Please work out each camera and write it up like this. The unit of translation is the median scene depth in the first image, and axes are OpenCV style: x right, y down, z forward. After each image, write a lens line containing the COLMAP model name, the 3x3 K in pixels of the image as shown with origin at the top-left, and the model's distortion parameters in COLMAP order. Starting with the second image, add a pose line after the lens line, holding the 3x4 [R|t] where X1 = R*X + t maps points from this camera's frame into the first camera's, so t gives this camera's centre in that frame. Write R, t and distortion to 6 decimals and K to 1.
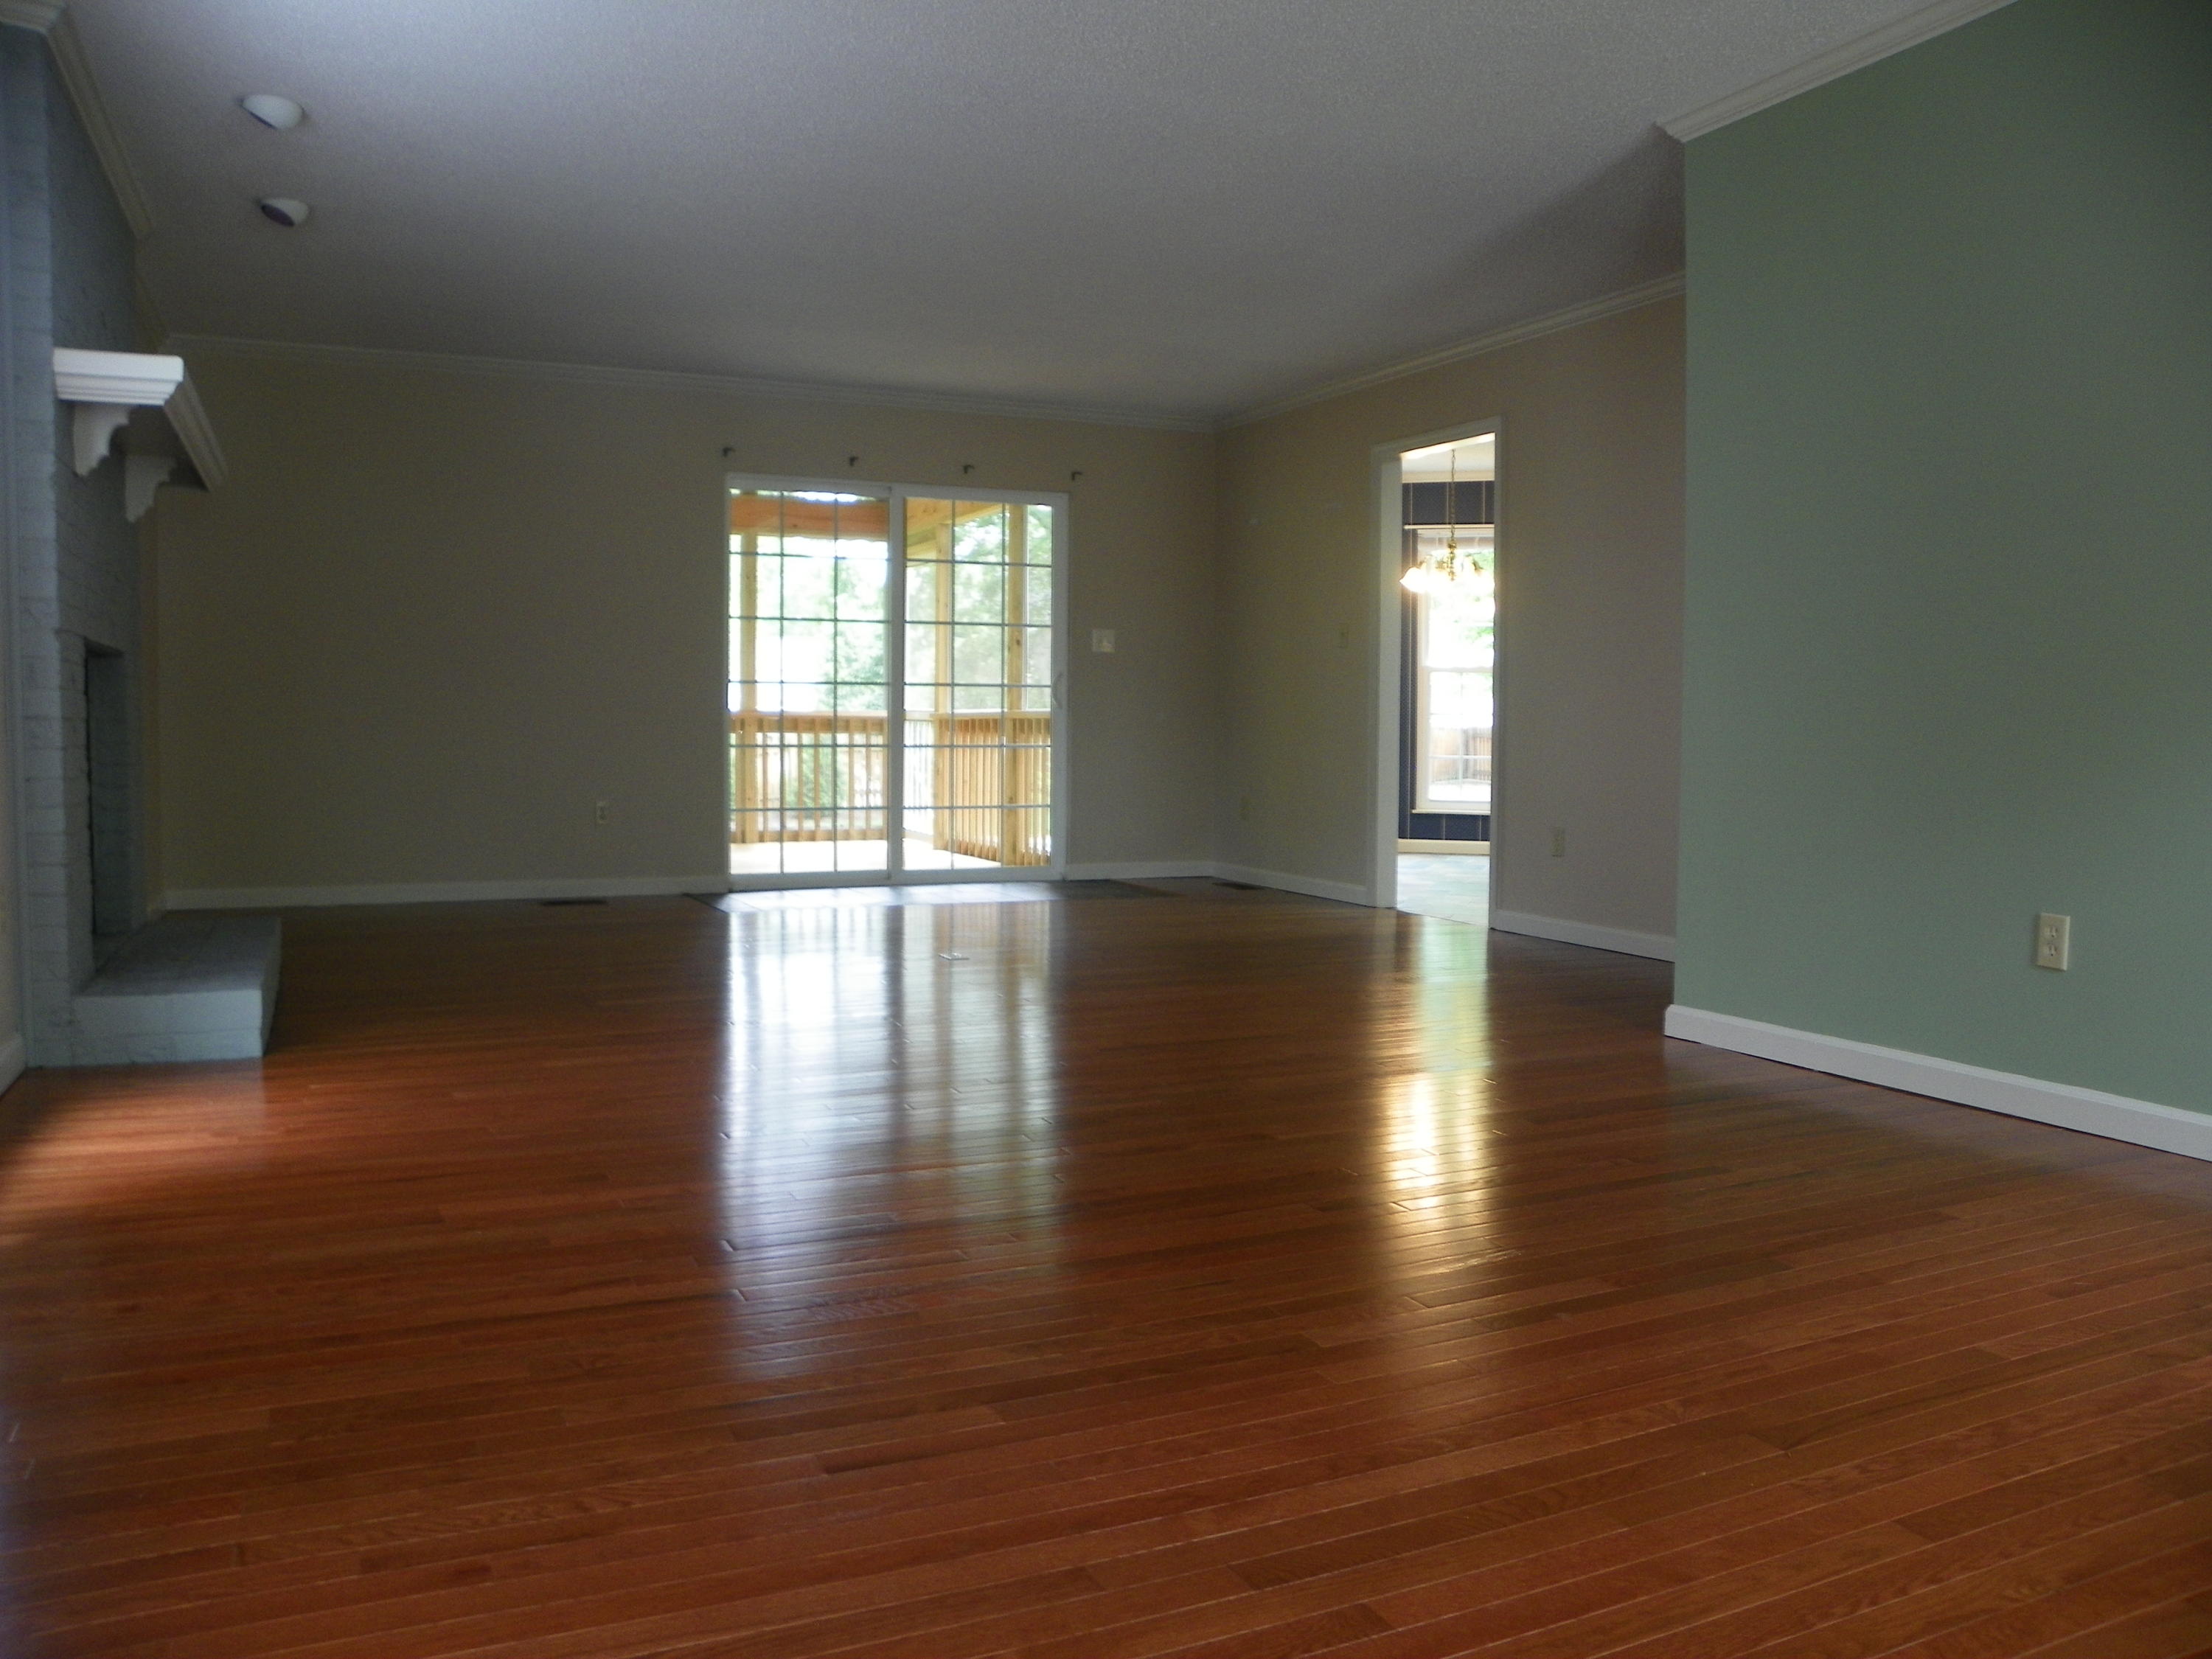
lens RADIAL K [[1681.1, 0, 1106.0], [0, 1681.1, 829.5], [0, 0, 1]] dist [-0.201831, 0.187367]
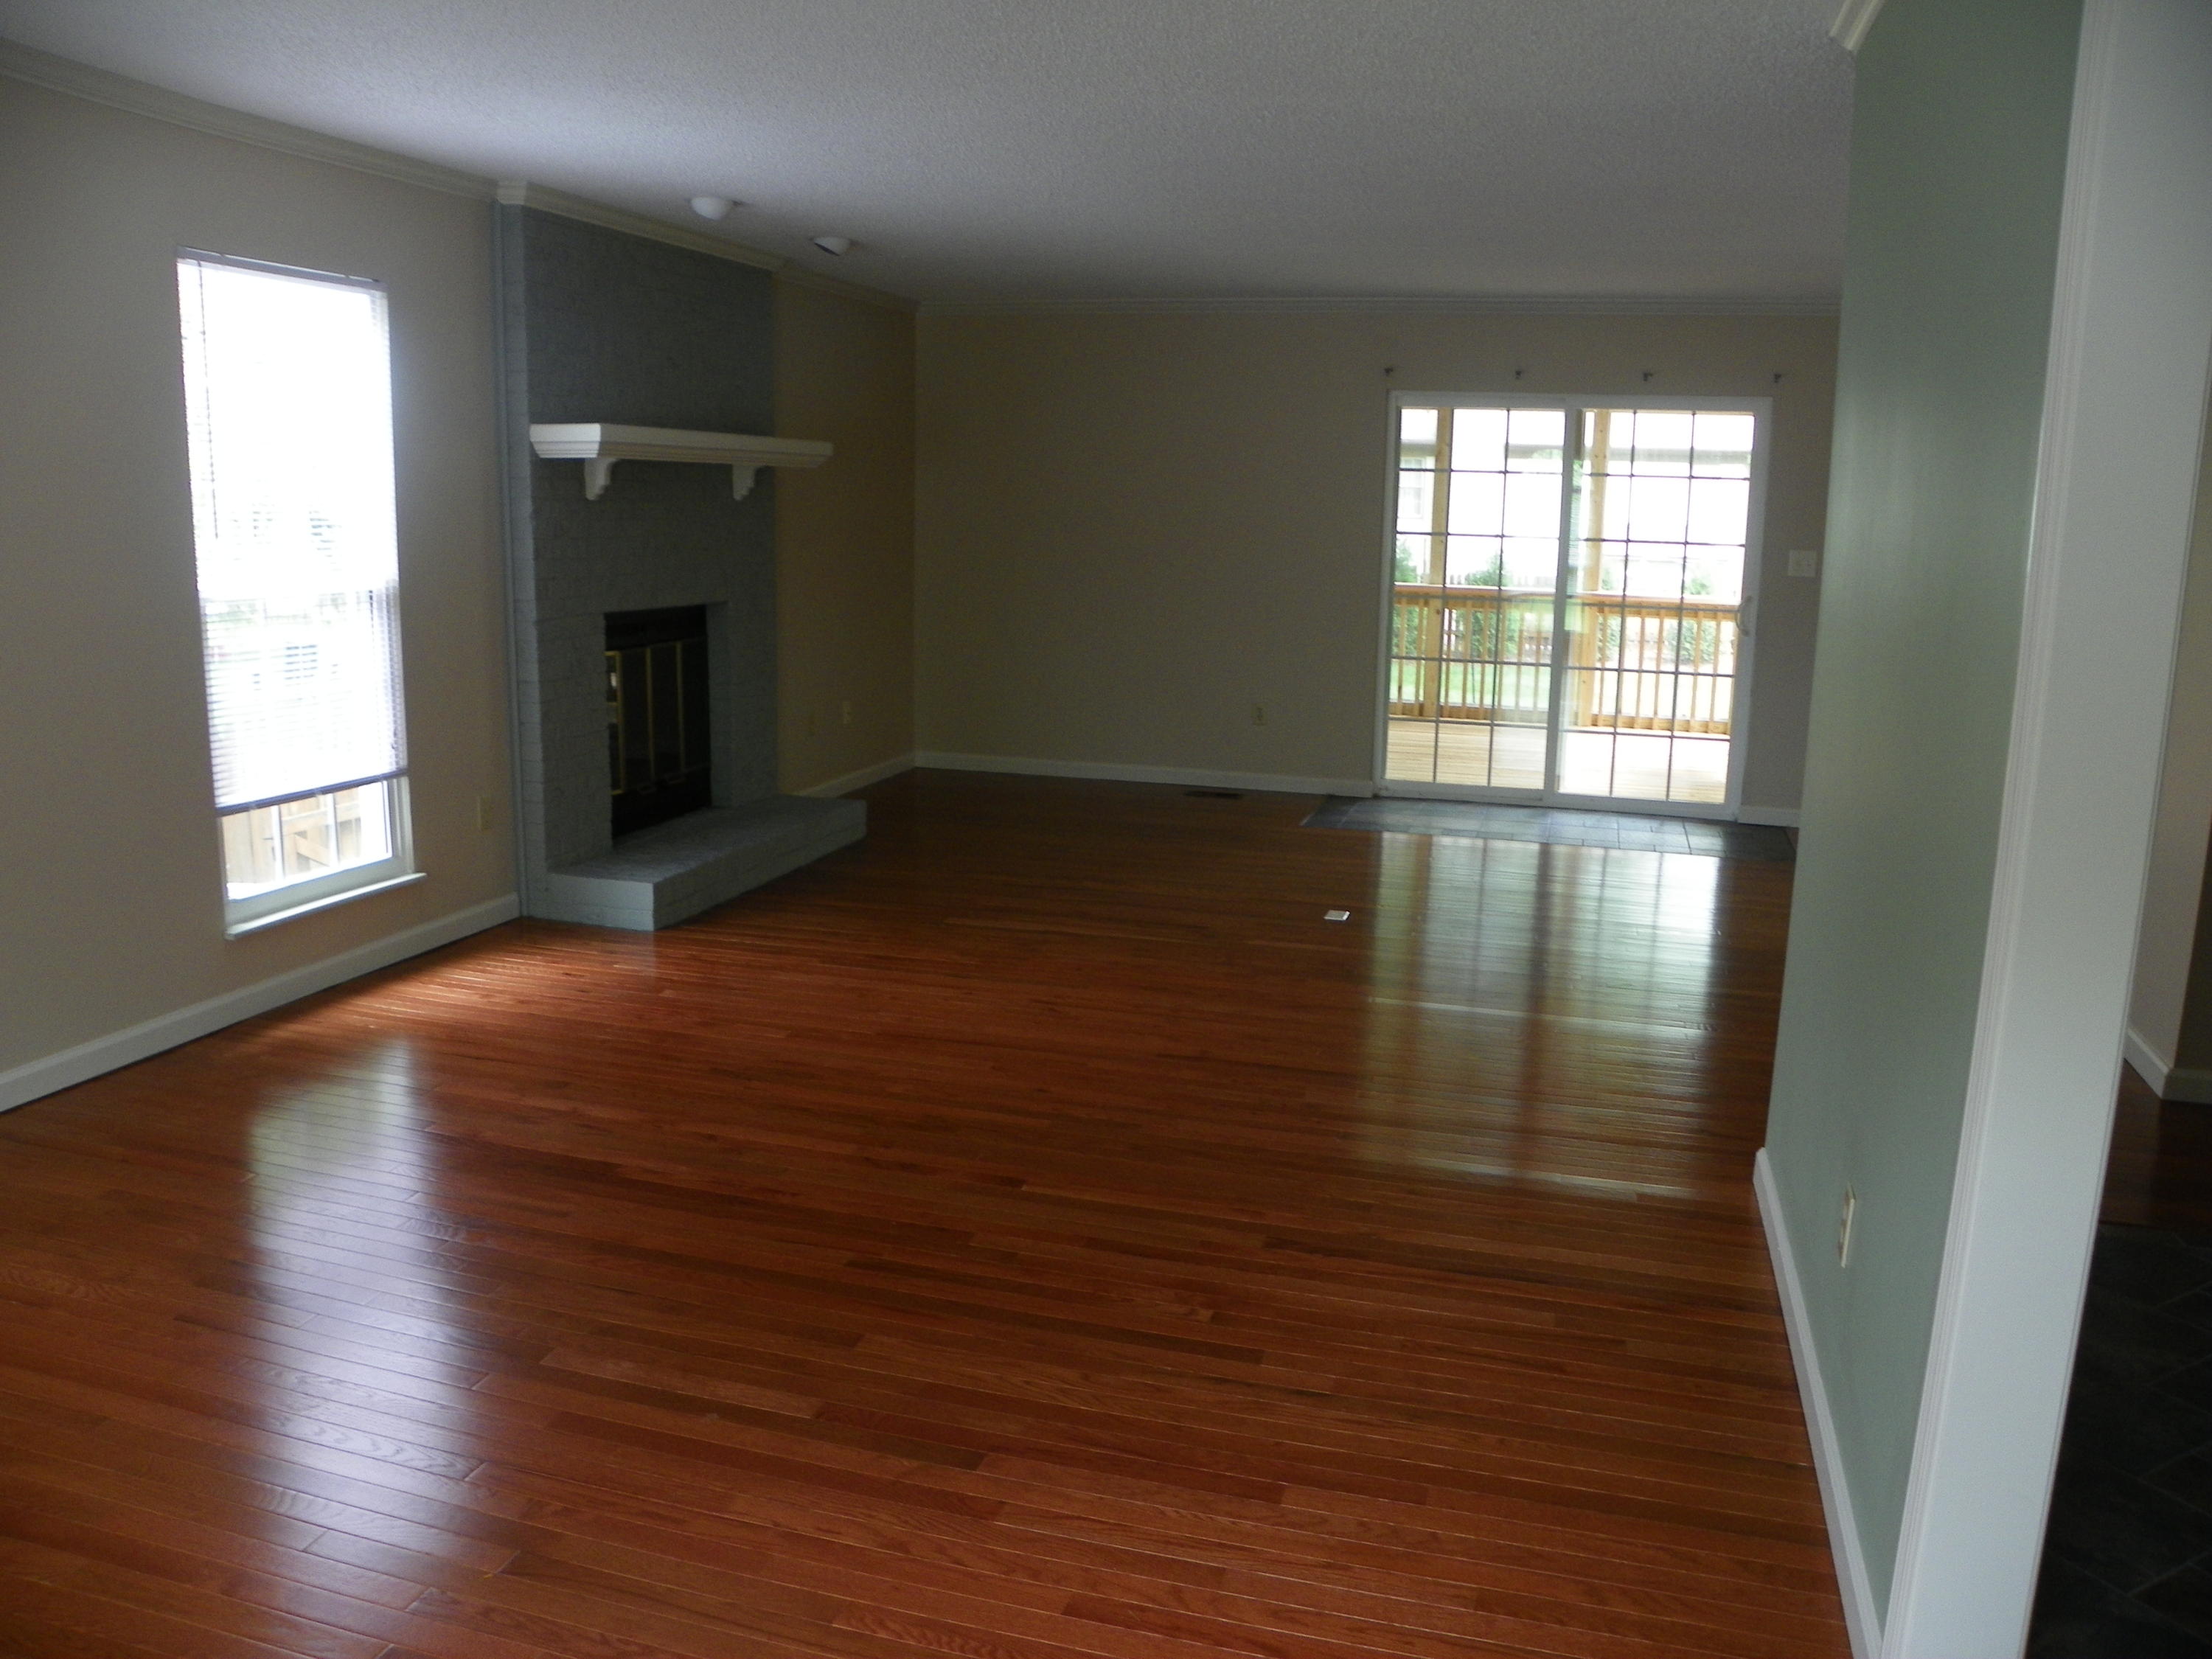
lens RADIAL K [[1669.8, 0, 1106.0], [0, 1669.8, 829.5], [0, 0, 1]] dist [-0.001010, -0.130771]
pose [[0.749902, 0.137186, -0.647169, 0.705132], [-0.056879, 0.988010, 0.143528, -0.178789], [0.659099, -0.070822, 0.748714, 0.189698]]
